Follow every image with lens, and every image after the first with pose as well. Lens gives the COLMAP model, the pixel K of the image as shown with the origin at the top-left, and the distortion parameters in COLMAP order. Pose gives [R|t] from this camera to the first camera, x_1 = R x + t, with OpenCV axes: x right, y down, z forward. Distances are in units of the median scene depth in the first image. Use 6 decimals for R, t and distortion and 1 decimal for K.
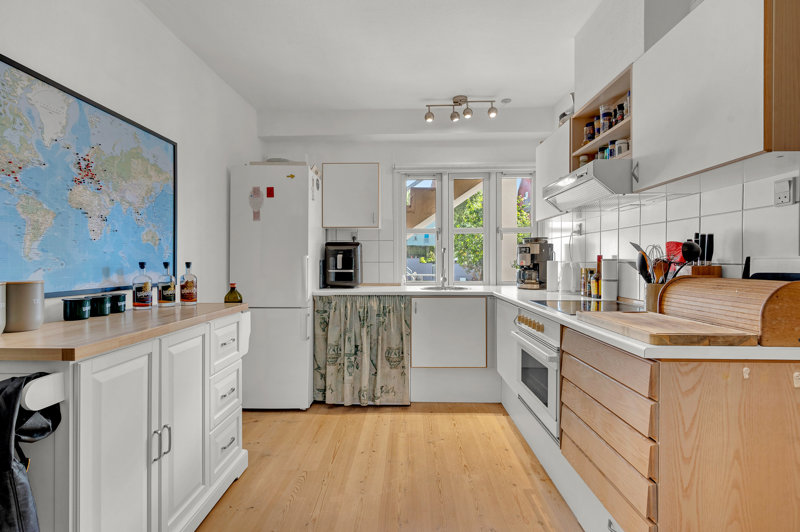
lens RADIAL K [[364.5, 0, 397.3], [0, 364.5, 265.3], [0, 0, 1]] dist [-0.003112, 0.000342]
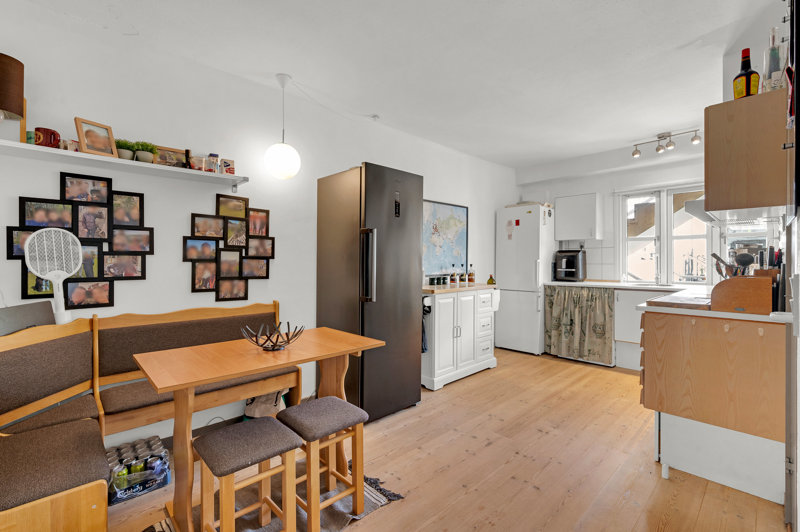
lens RADIAL K [[364.5, 0, 395.6], [0, 364.5, 266.4], [0, 0, 1]] dist [-0.003112, 0.000342]
pose [[0.702520, 0.010364, -0.711589, 0.453042], [-0.006820, 0.999946, 0.007831, -0.005785], [0.711632, -0.000649, 0.702553, -0.585102]]
